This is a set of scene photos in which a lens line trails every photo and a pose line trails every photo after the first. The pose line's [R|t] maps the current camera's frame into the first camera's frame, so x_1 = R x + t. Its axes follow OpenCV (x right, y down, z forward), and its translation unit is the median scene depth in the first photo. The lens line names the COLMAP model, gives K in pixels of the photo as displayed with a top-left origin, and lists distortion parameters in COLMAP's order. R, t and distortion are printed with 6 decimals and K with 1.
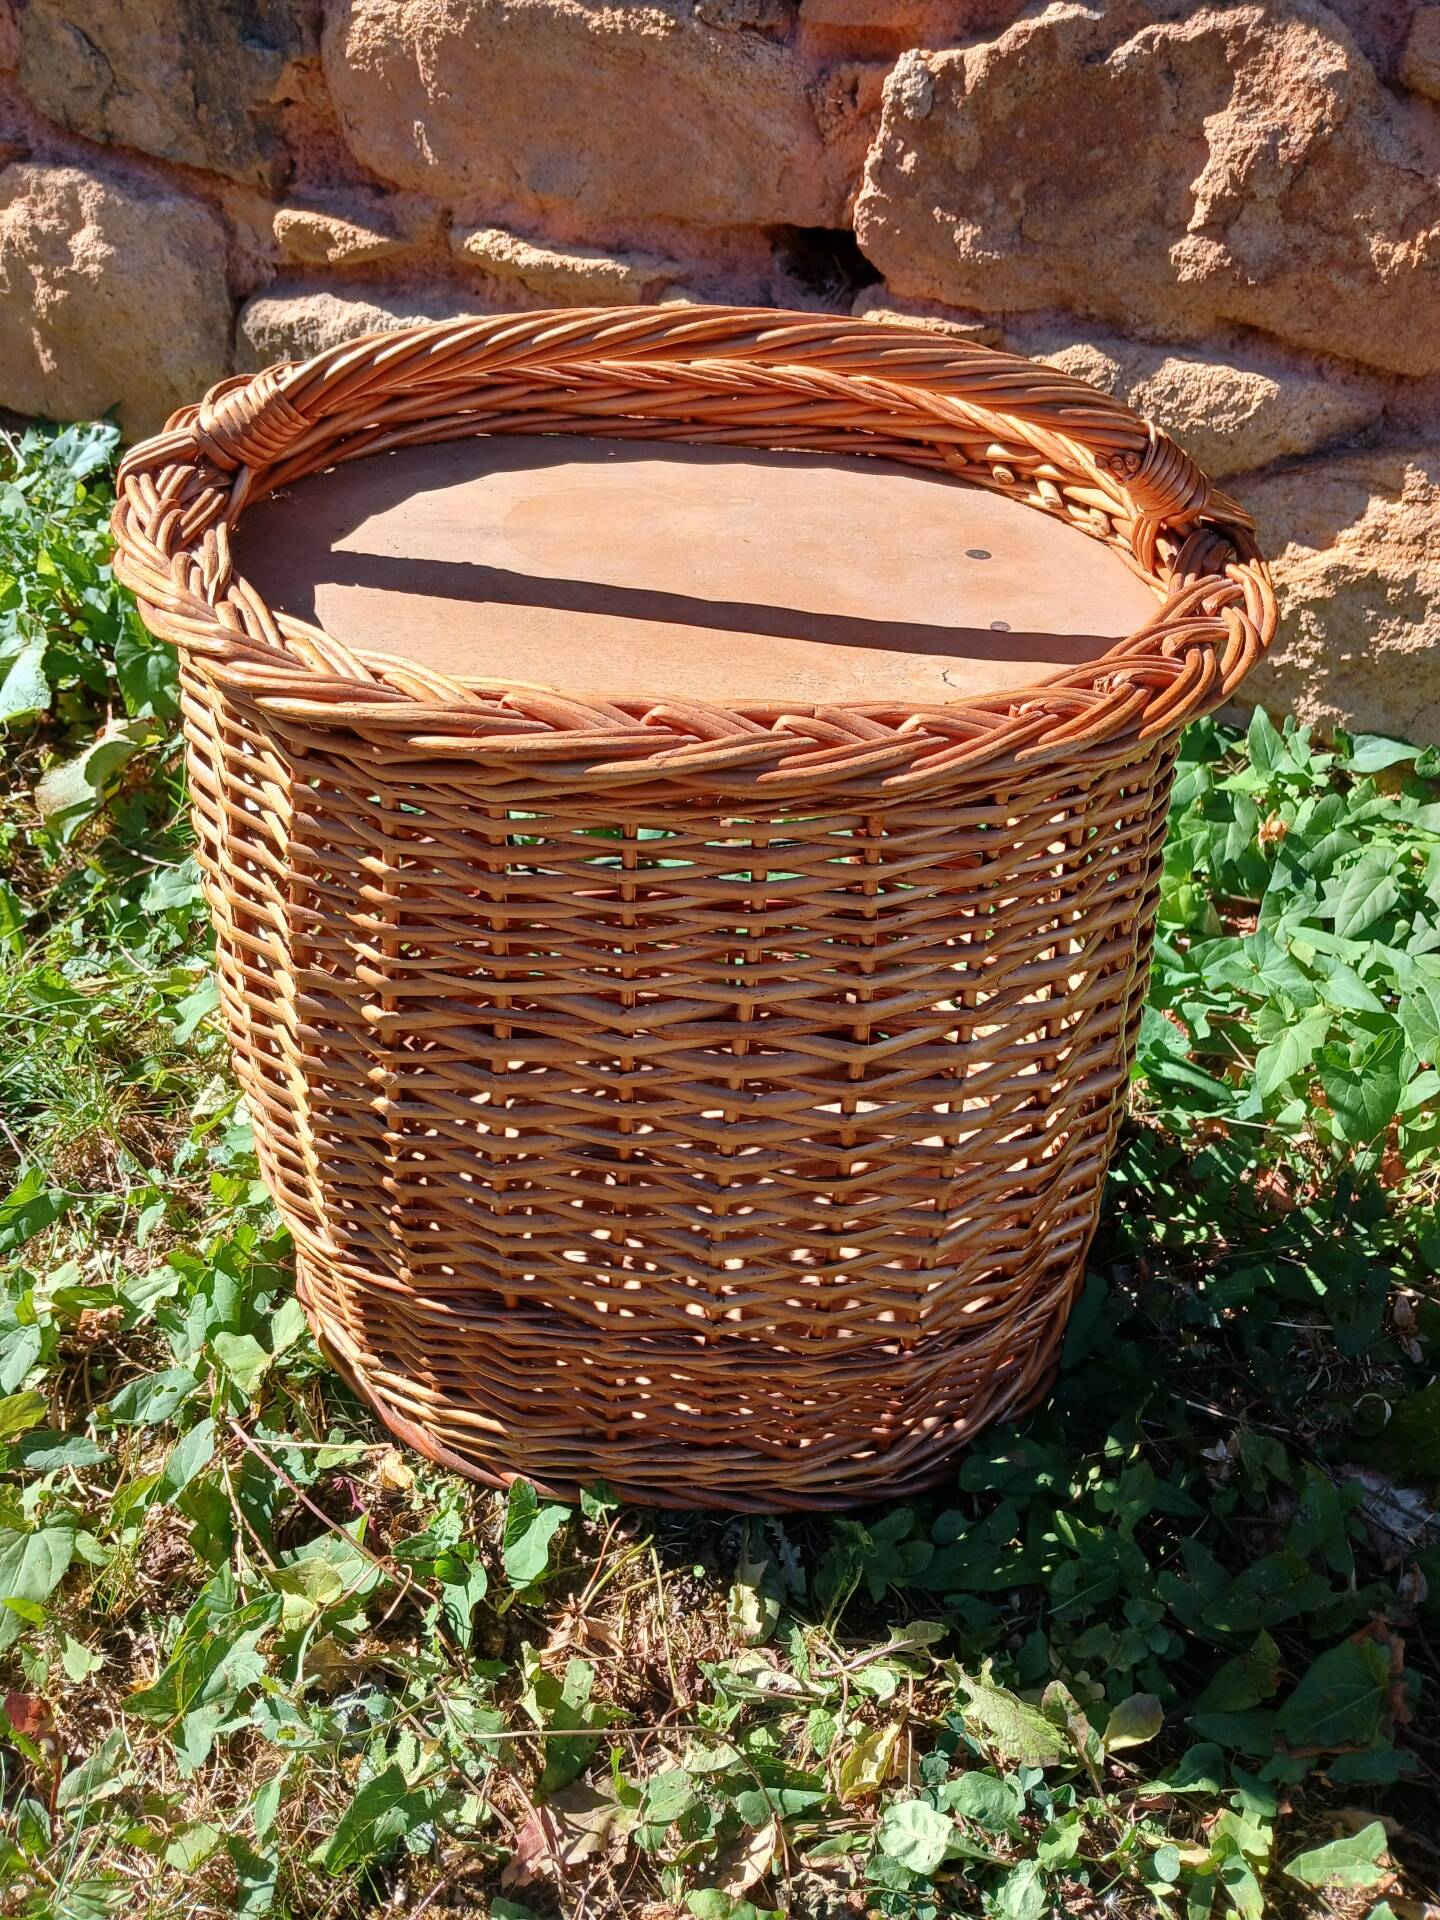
lens RADIAL K [[1485.0, 0, 720.0], [0, 1485.0, 960.0], [0, 0, 1]] dist [-0.038106, 0.002679]
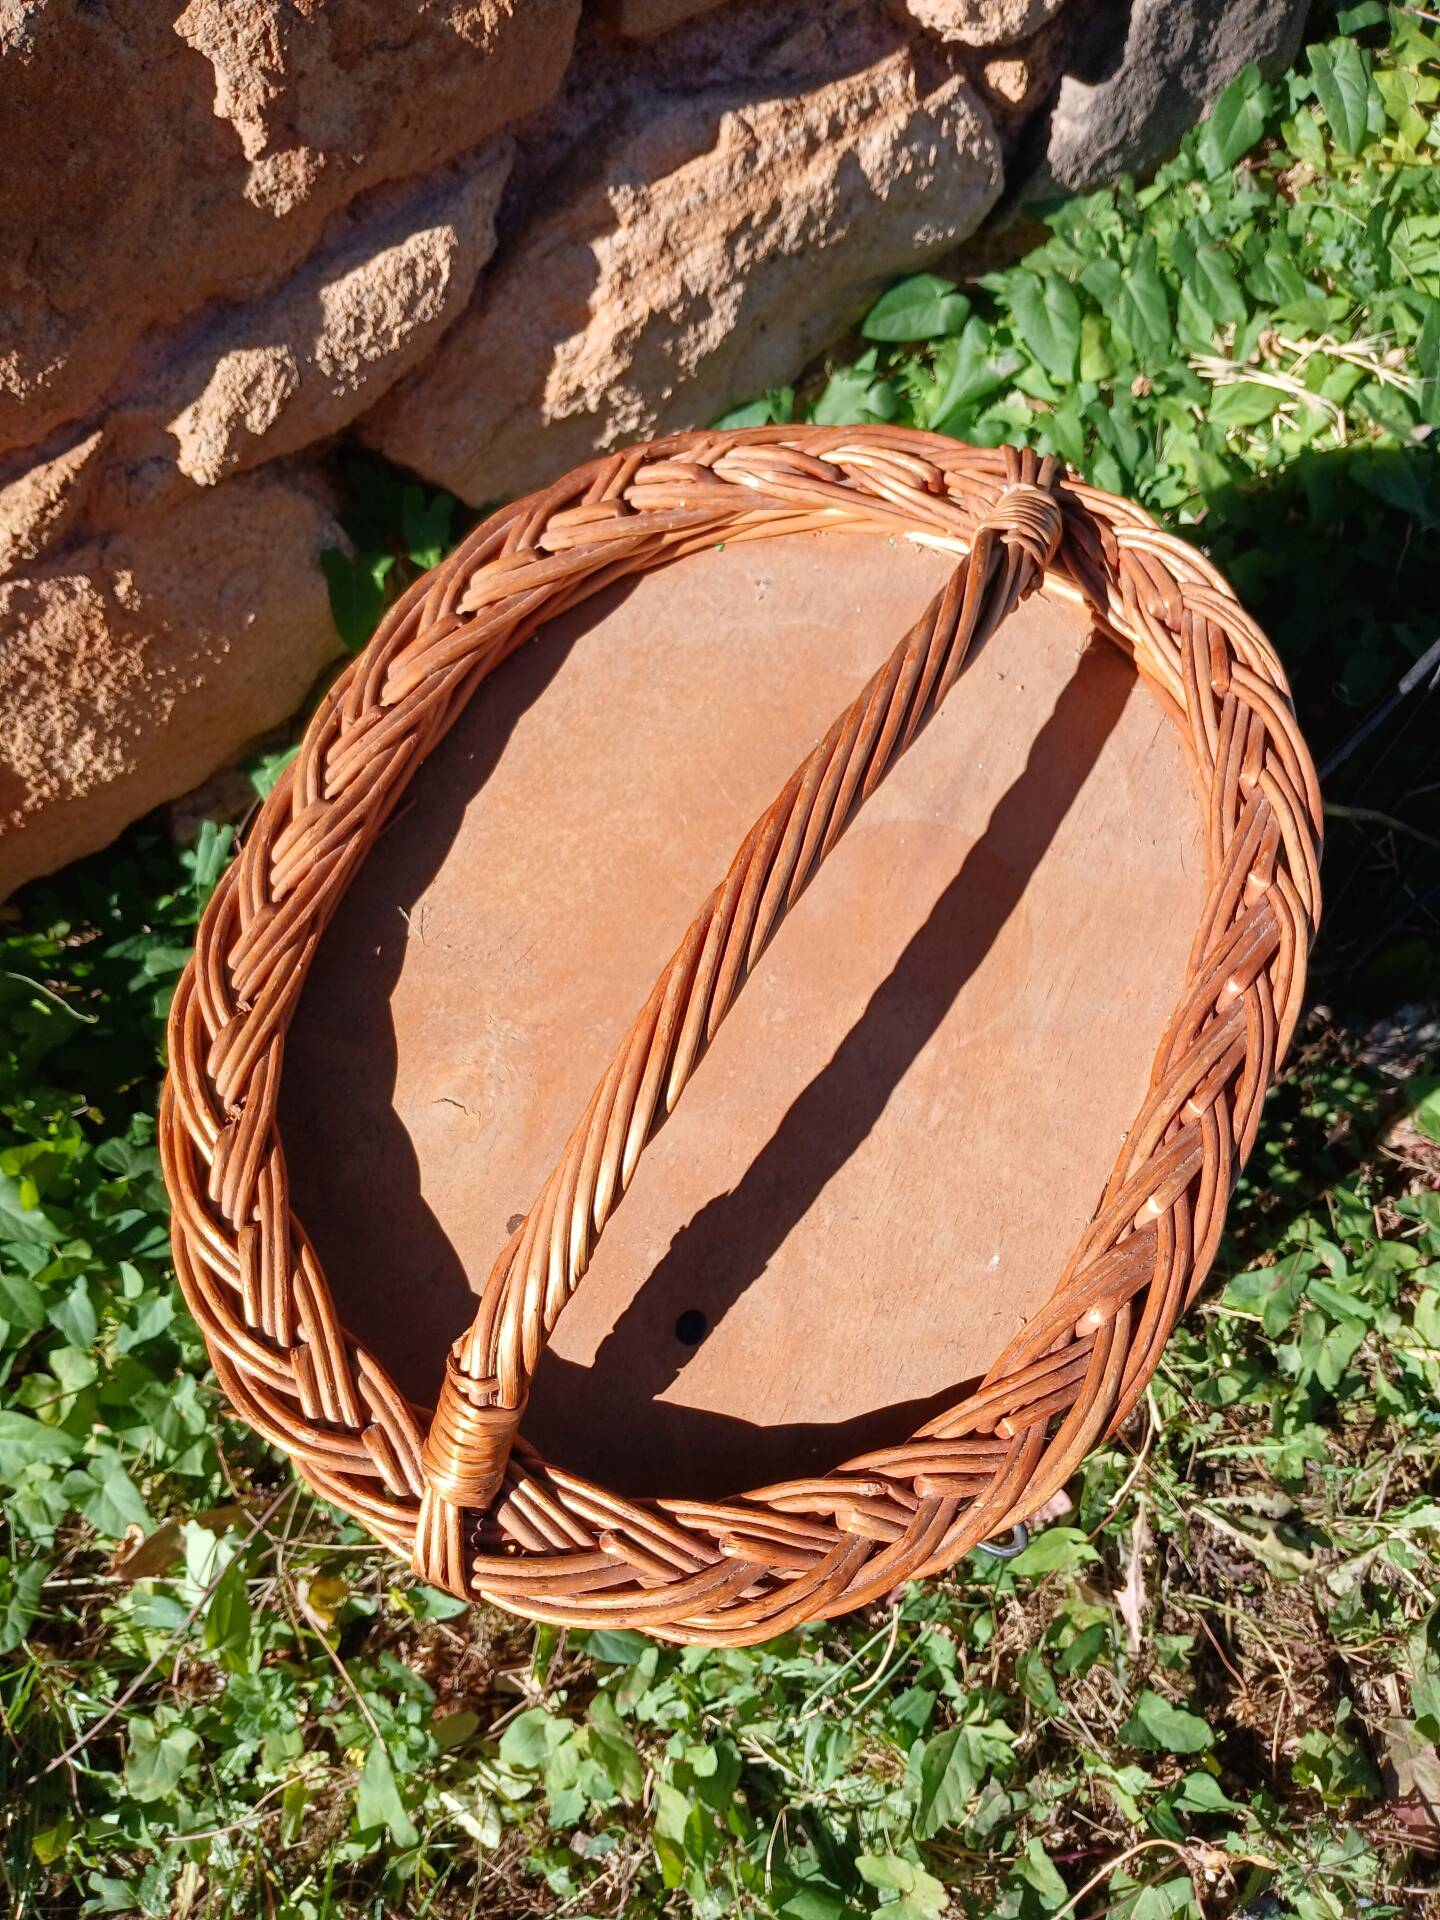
lens RADIAL K [[1484.9, 0, 735.6], [0, 1484.9, 957.1], [0, 0, 1]] dist [0.016356, -0.079616]
pose [[0.484323, -0.838870, 0.248452, -0.061041], [0.632534, 0.531936, 0.562979, -0.550875], [-0.604426, -0.115509, 0.788243, 0.267745]]
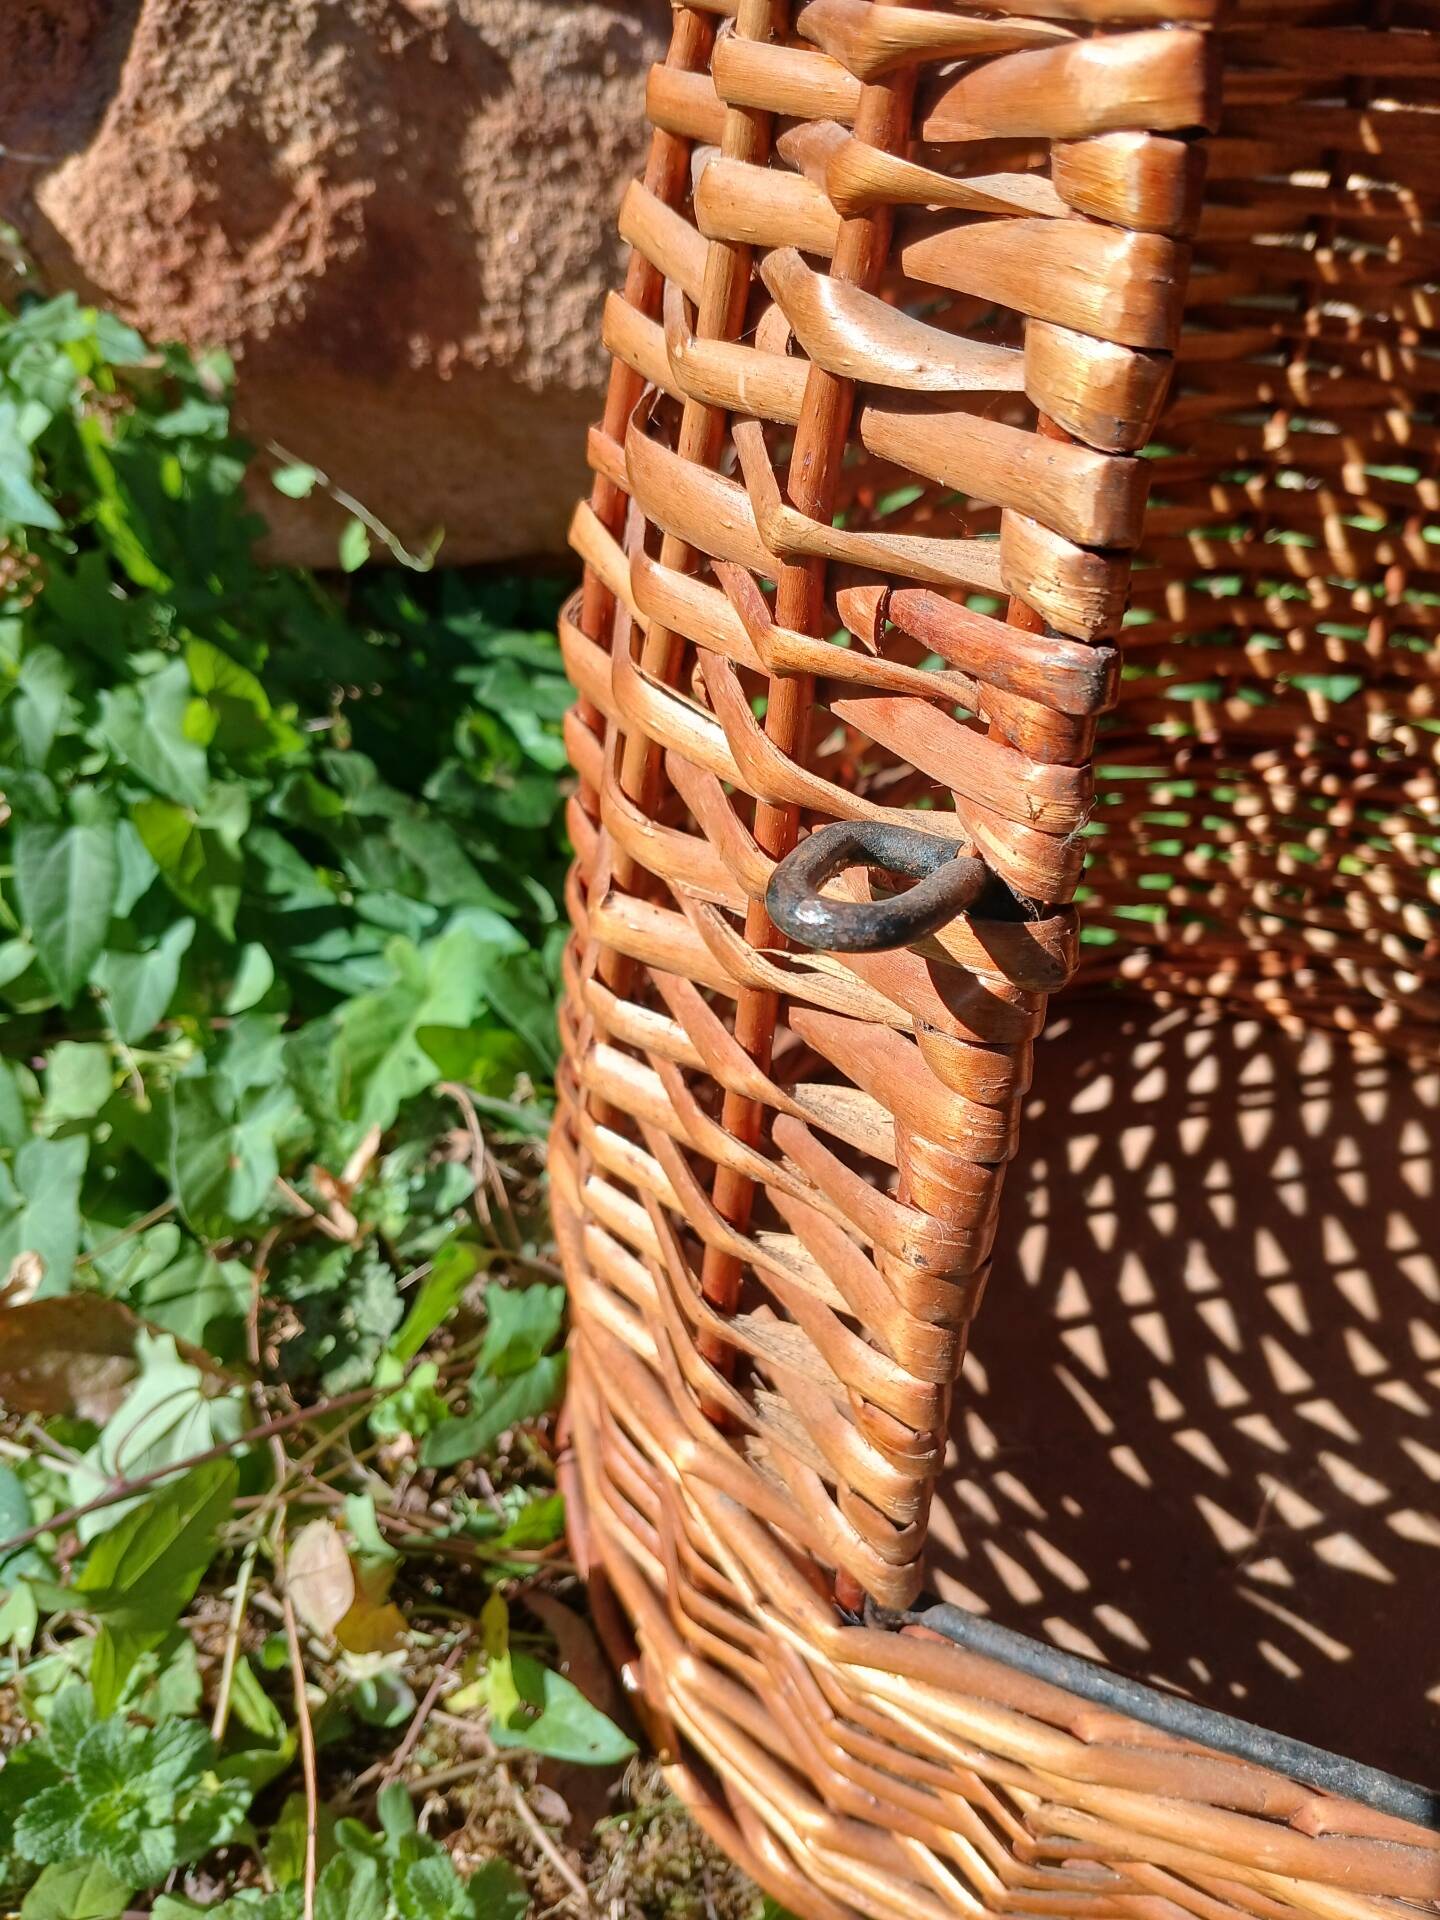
lens RADIAL K [[1547.1, 0, 720.0], [0, 1547.1, 960.0], [0, 0, 1]] dist [0.065395, -0.190753]
pose [[0.751723, -0.412234, 0.514759, -0.332349], [0.431295, 0.897796, 0.089144, -0.152609], [-0.498897, 0.155001, 0.852688, 0.652658]]
